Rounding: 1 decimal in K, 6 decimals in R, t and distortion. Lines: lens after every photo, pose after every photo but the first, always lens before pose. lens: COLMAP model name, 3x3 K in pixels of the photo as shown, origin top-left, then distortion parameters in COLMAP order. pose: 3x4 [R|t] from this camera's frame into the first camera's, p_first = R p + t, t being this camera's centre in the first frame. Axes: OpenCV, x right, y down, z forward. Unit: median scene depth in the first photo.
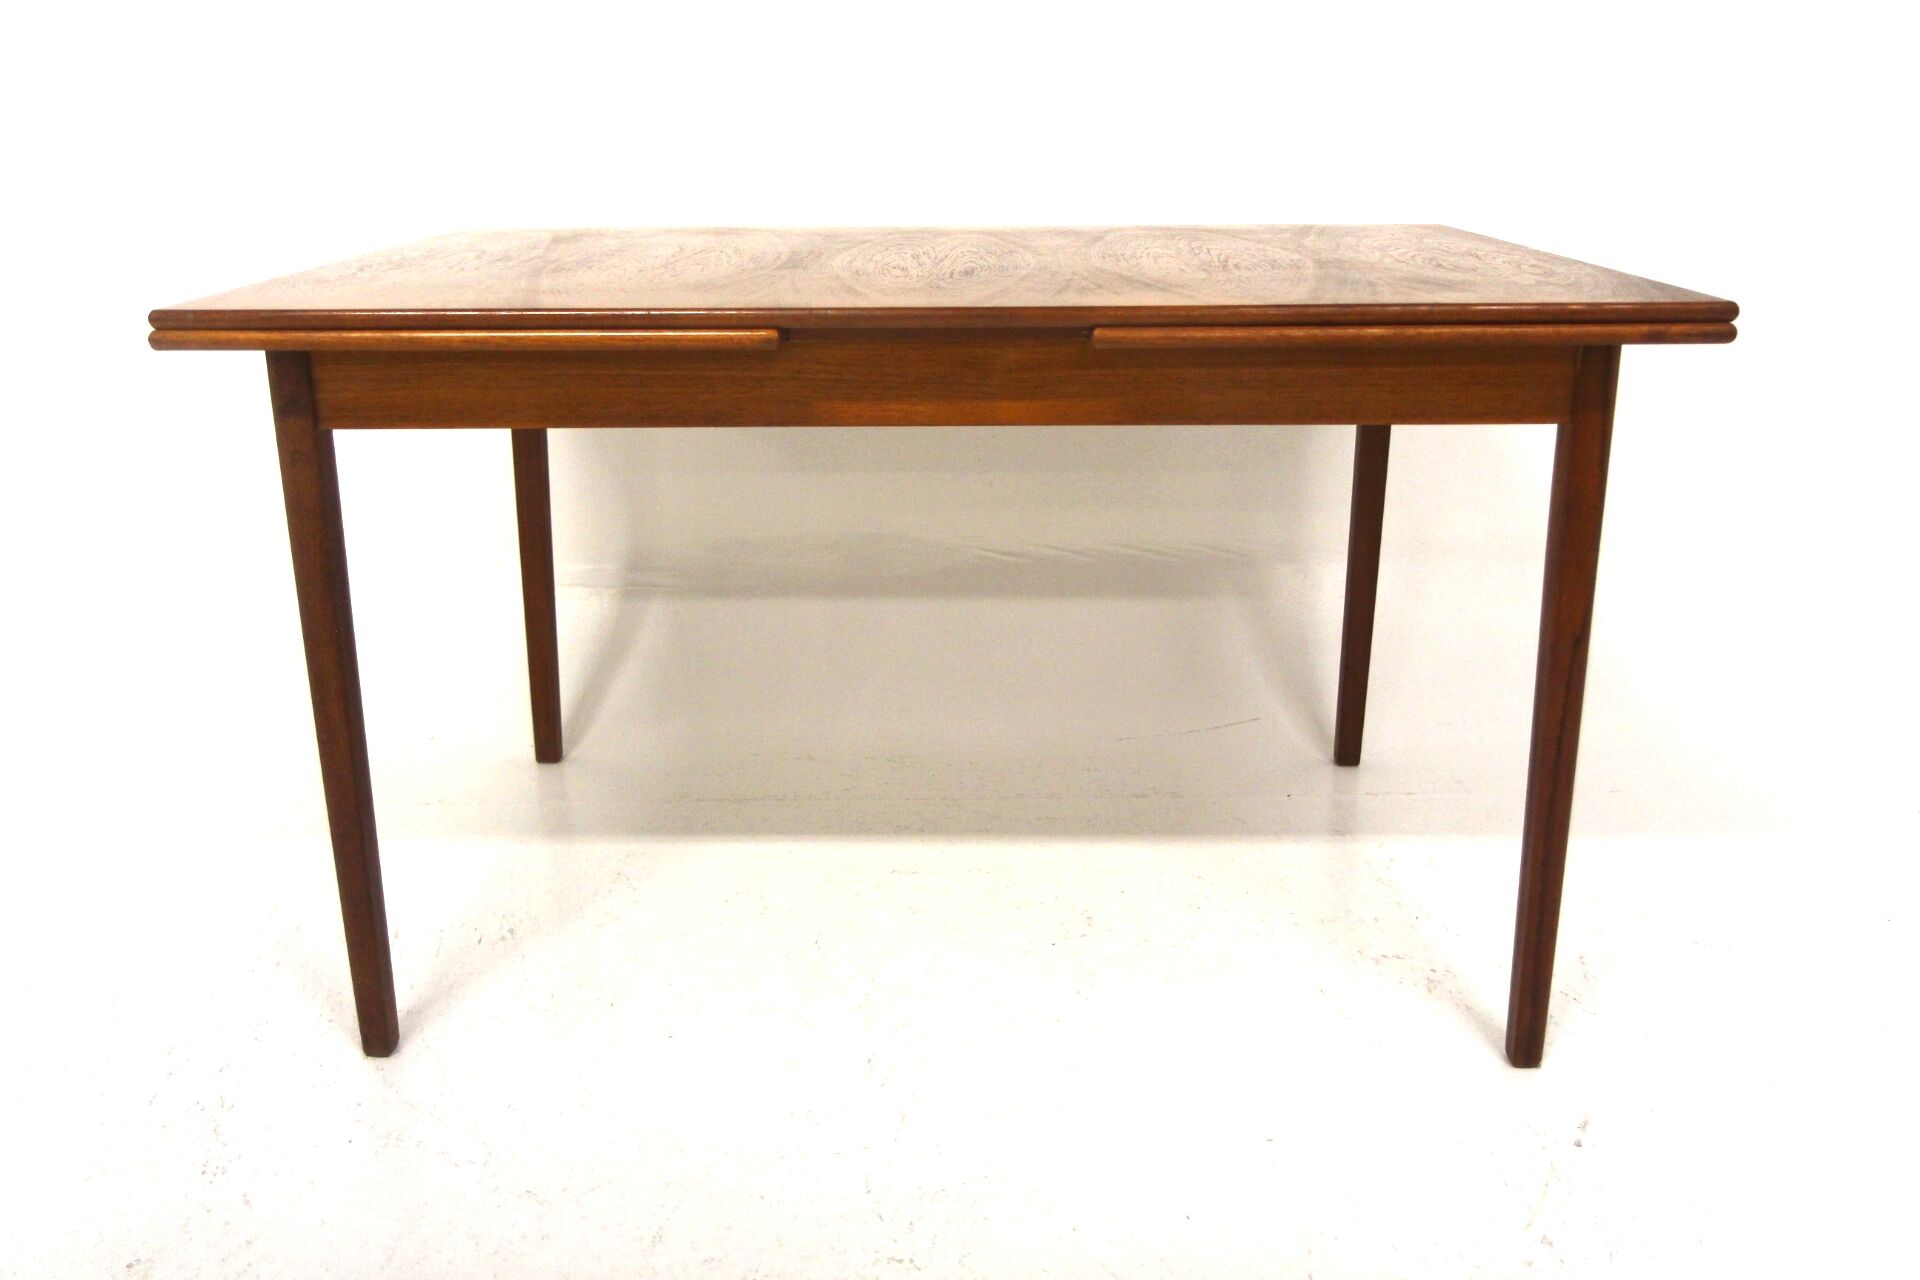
lens RADIAL K [[2092.1, 0, 960.0], [0, 2092.1, 640.0], [0, 0, 1]] dist [0.092323, 0.001754]
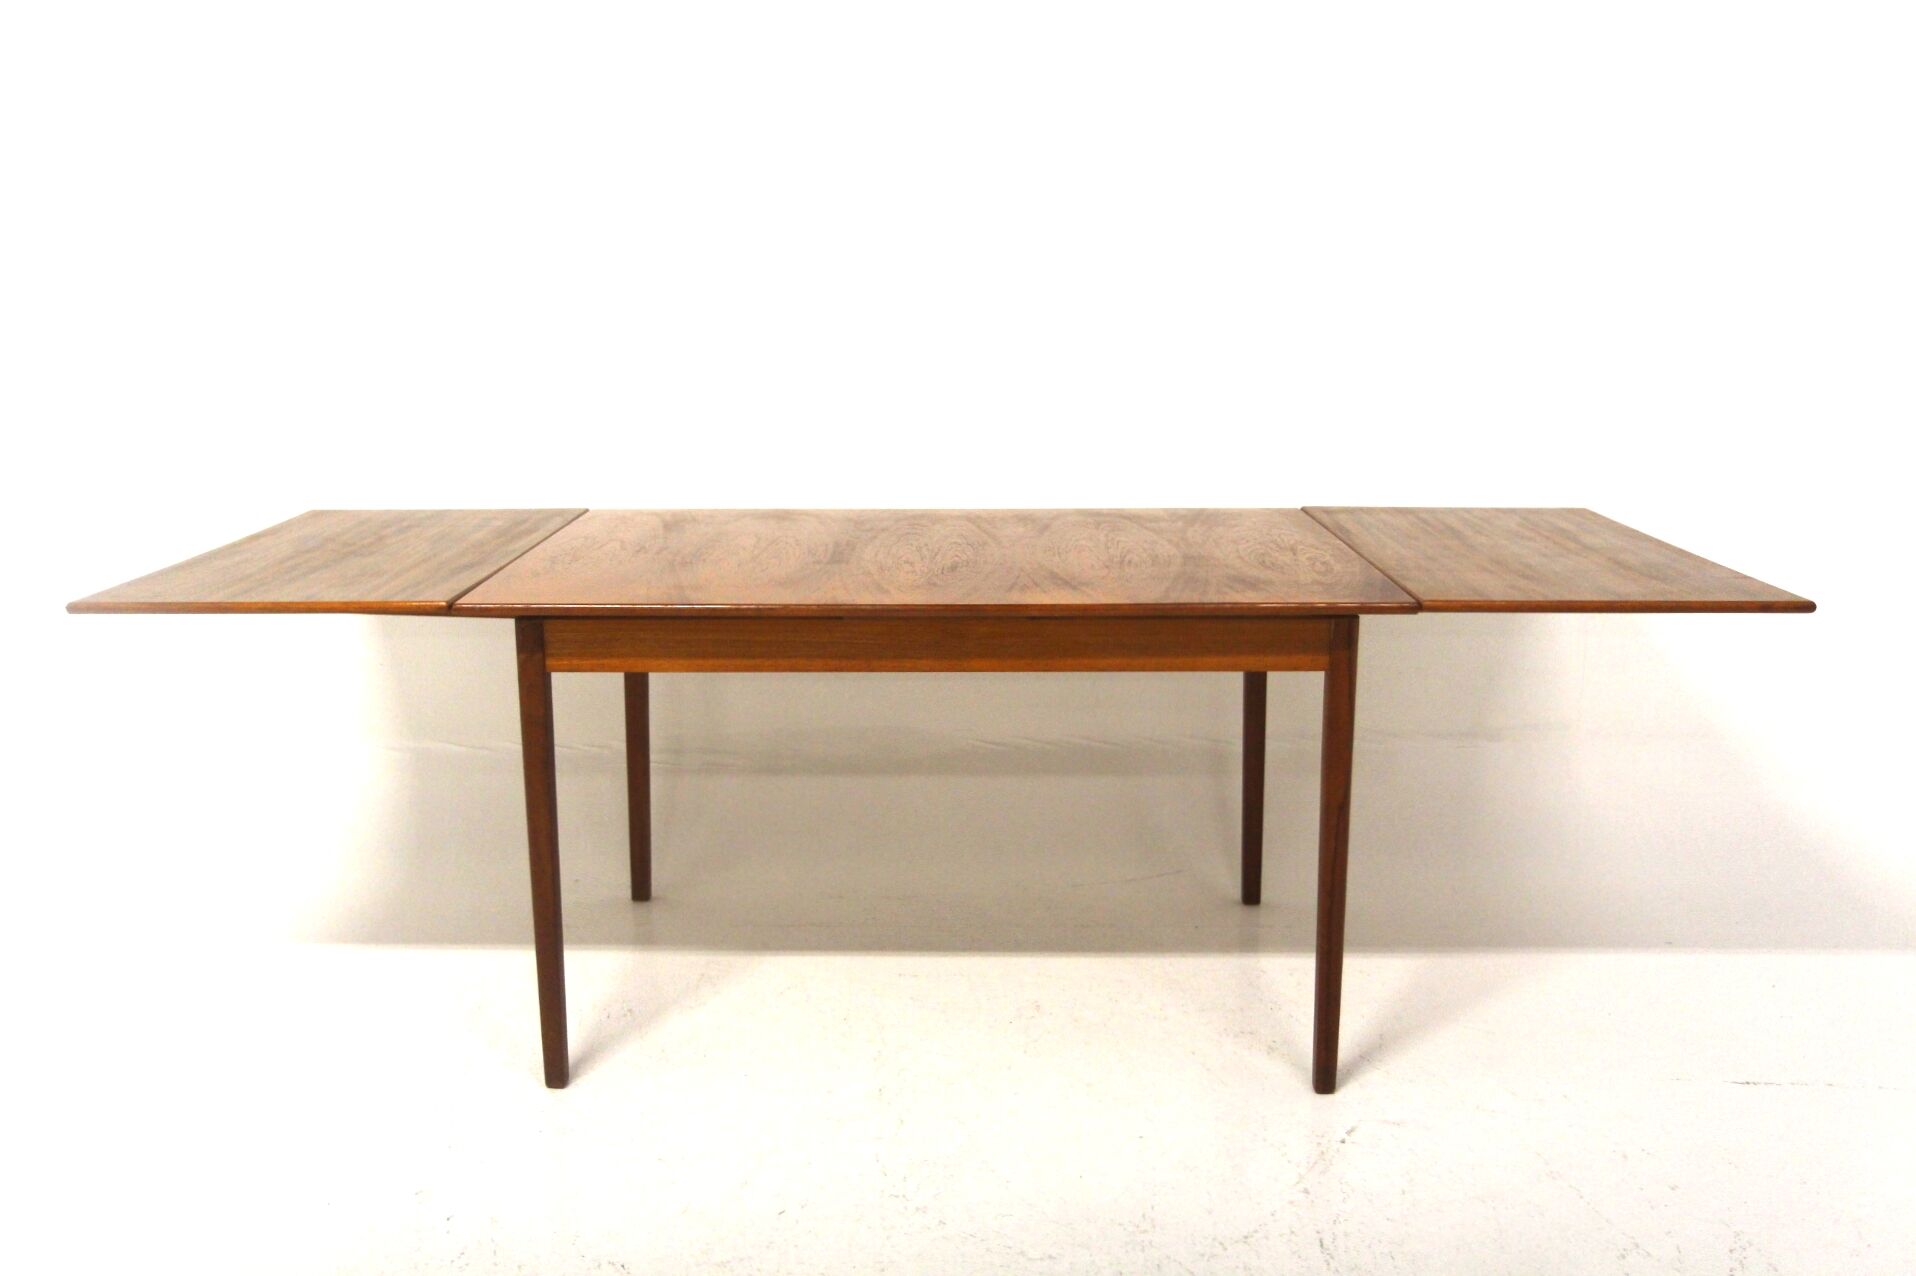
lens RADIAL K [[2087.7, 0, 958.0], [0, 2087.7, 638.0], [0, 0, 1]] dist [0.092323, 0.001754]
pose [[0.999999, 0.001327, 0.000097, 0.007138], [-0.001315, 0.996737, -0.080704, -0.000424], [-0.000204, 0.080704, 0.996738, -0.521911]]
